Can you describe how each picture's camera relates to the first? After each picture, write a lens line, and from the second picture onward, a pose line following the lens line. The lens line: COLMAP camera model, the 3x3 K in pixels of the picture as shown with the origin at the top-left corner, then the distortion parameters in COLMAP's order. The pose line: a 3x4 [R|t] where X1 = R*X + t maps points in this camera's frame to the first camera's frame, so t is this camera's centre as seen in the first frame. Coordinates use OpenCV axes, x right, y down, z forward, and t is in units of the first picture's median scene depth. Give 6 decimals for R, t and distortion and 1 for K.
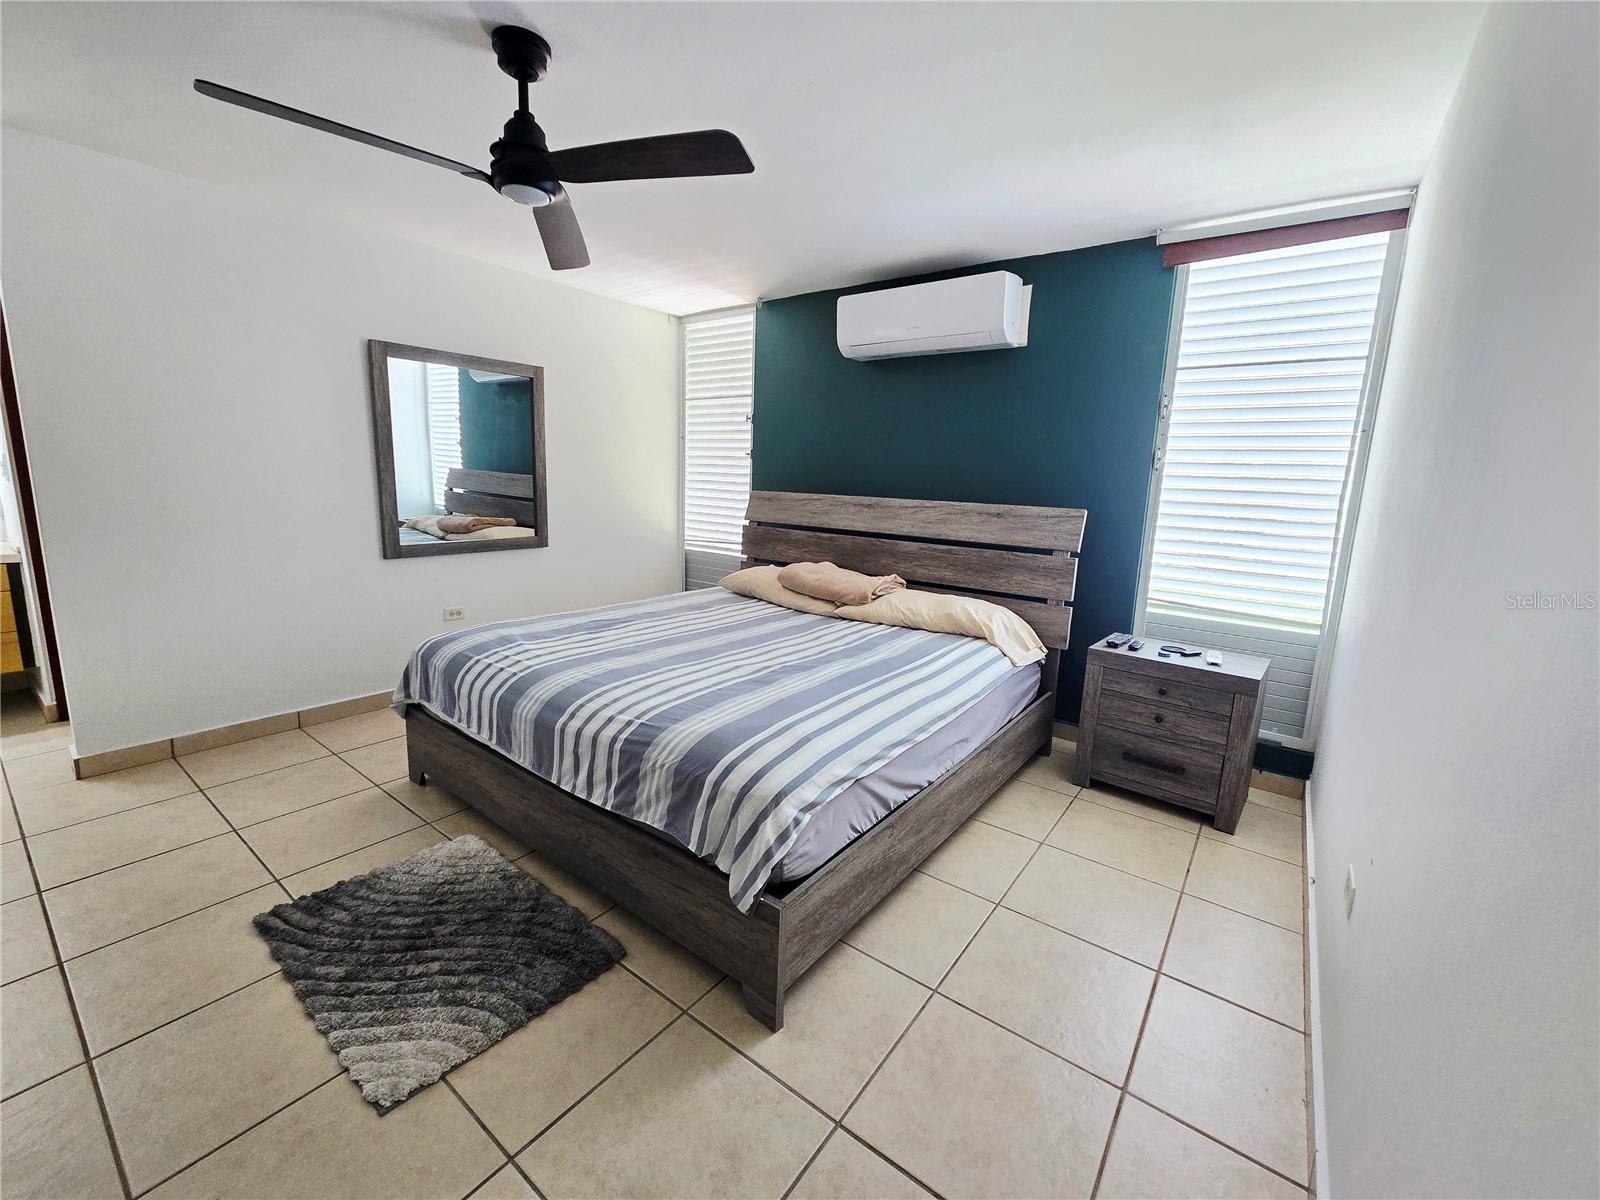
lens RADIAL K [[658.4, 0, 796.3], [0, 658.4, 587.1], [0, 0, 1]] dist [0.001347, 0.000142]
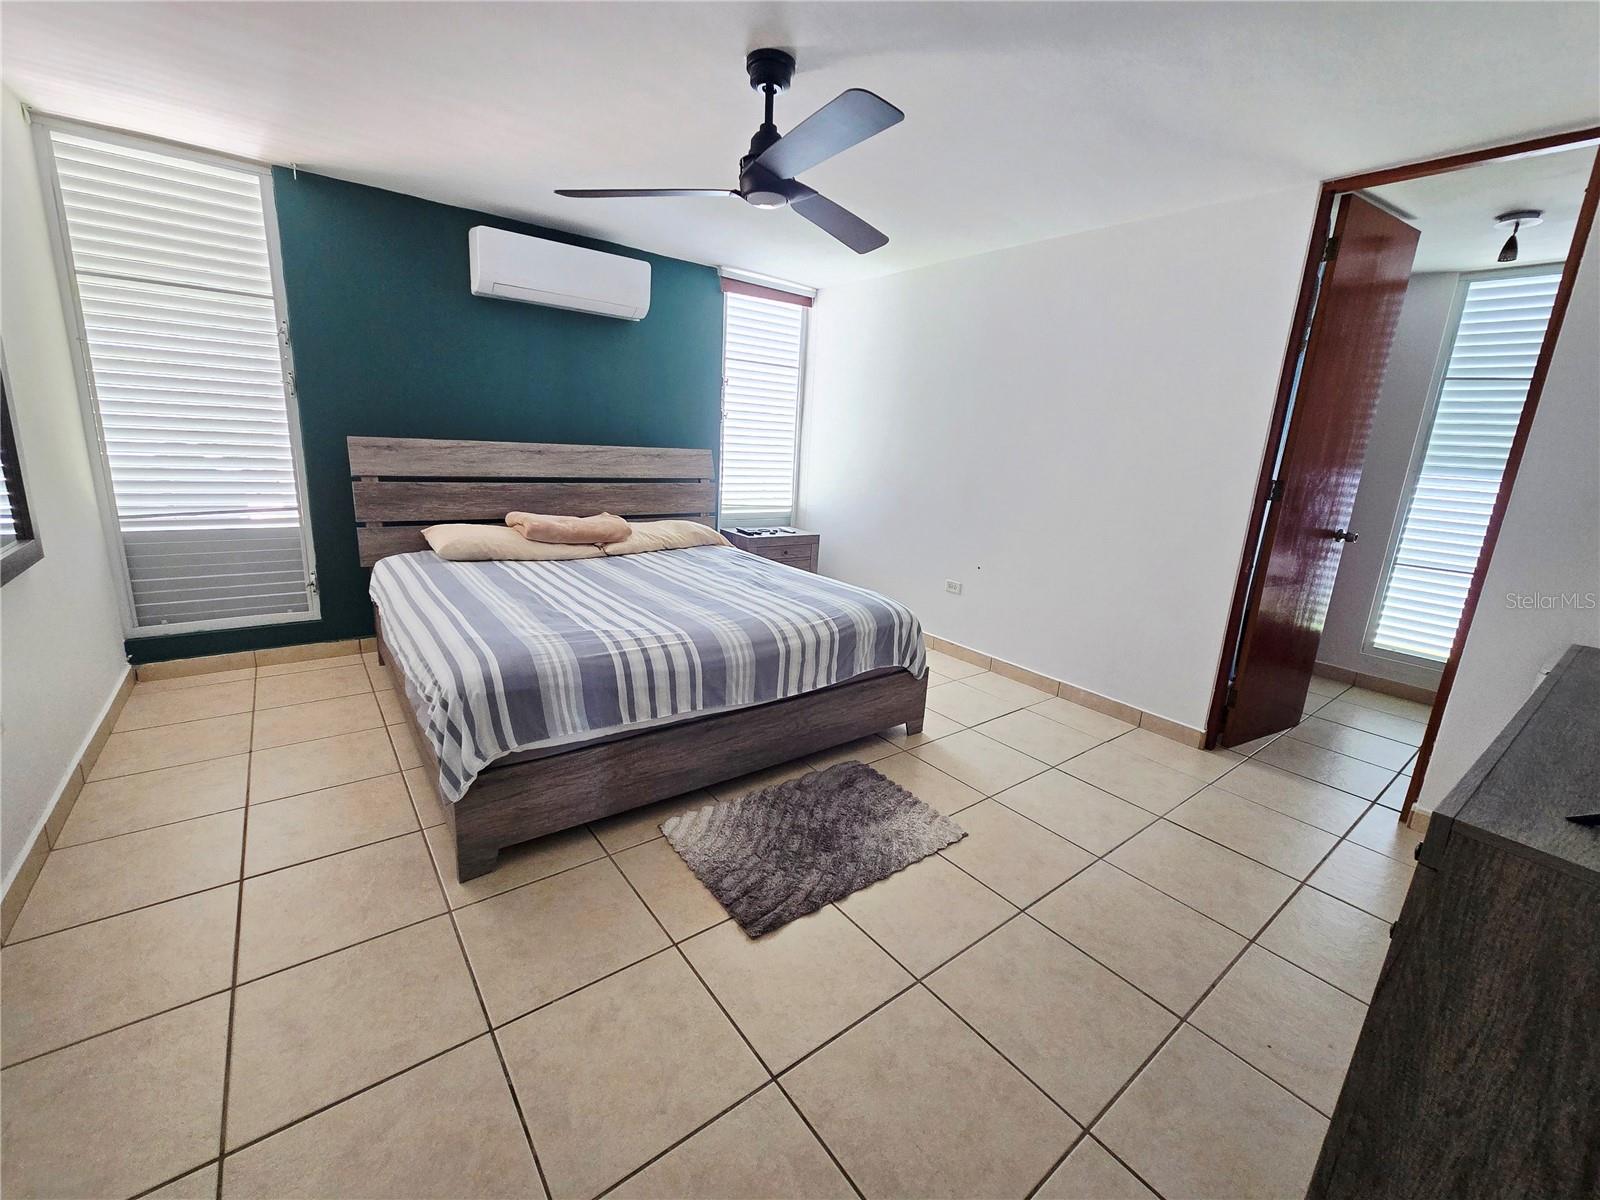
lens RADIAL K [[658.4, 0, 802.8], [0, 658.4, 587.2], [0, 0, 1]] dist [0.001347, 0.000142]
pose [[0.256647, -0.237946, 0.936757, -1.098705], [0.112844, 0.969970, 0.215466, -0.127546], [-0.959895, 0.050408, 0.275791, 0.449022]]
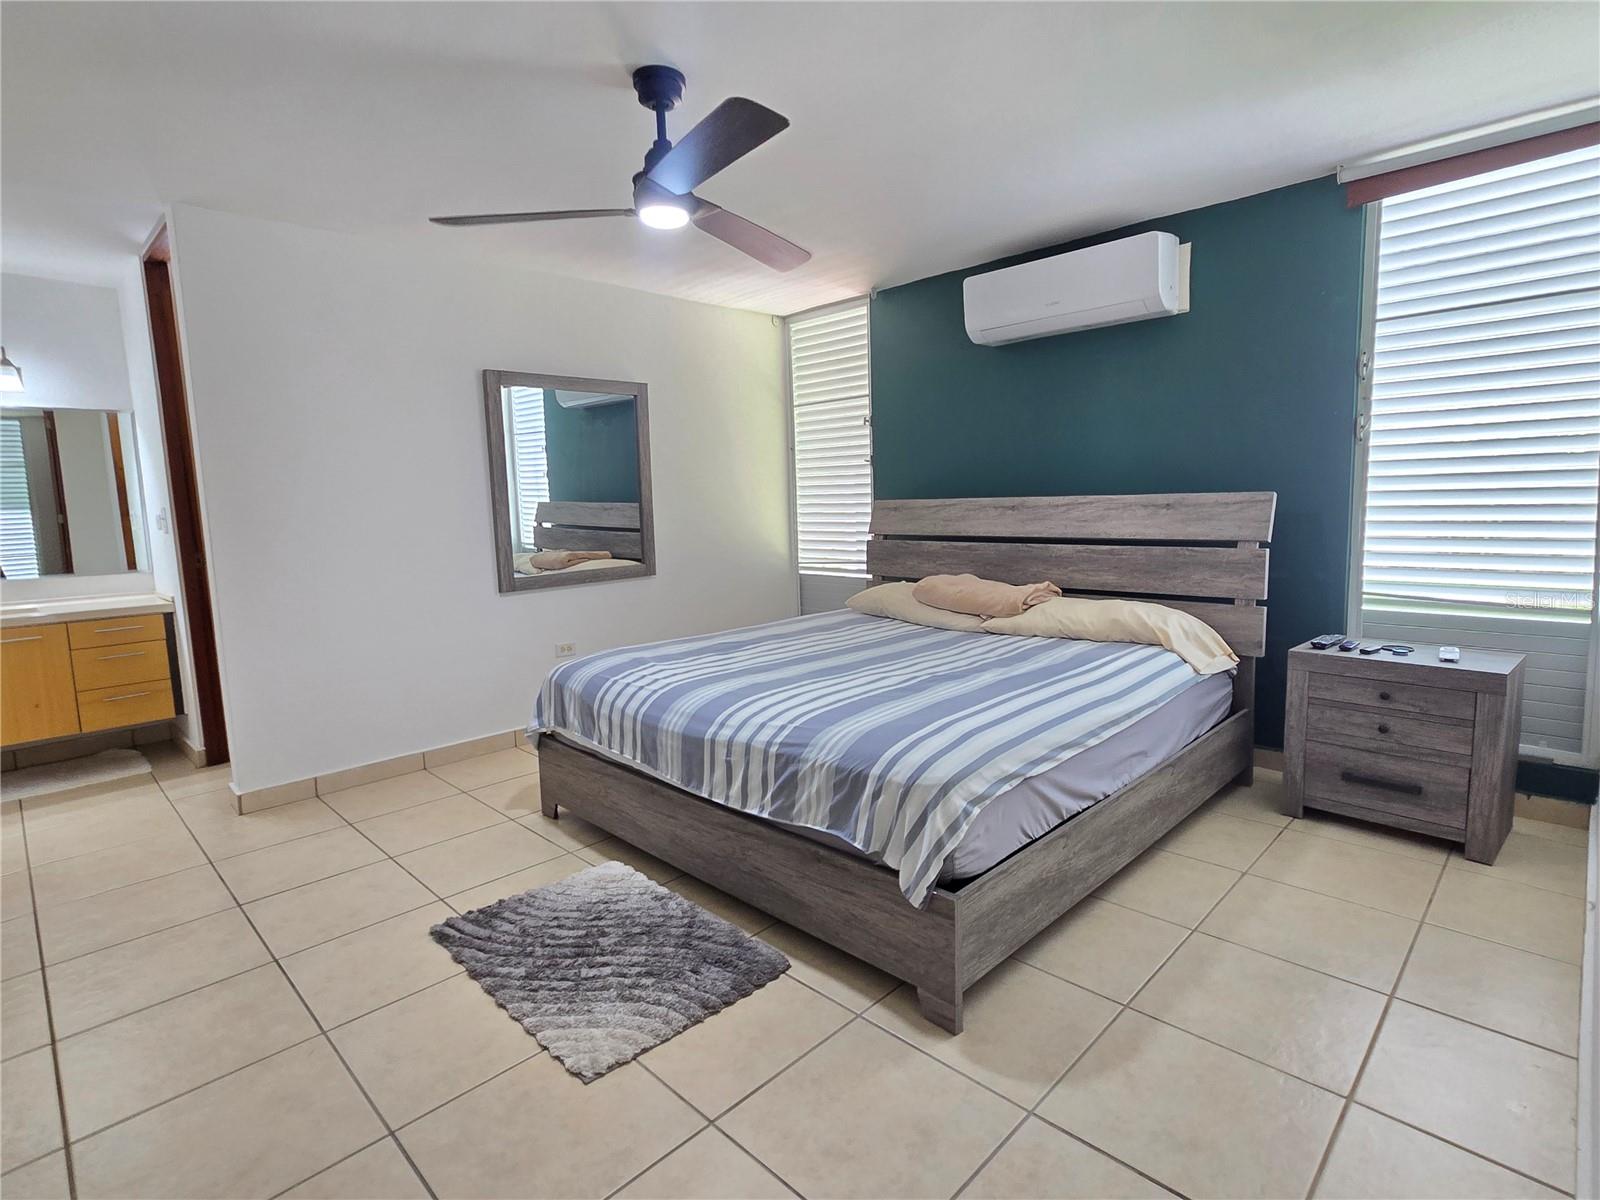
lens RADIAL K [[808.3, 0, 800.2], [0, 808.3, 589.8], [0, 0, 1]] dist [-0.000699, 0.002230]
pose [[0.989236, -0.048989, -0.137884, -0.035515], [0.041474, 0.997520, -0.056859, 0.048766], [0.140328, 0.050528, 0.988815, -0.134358]]
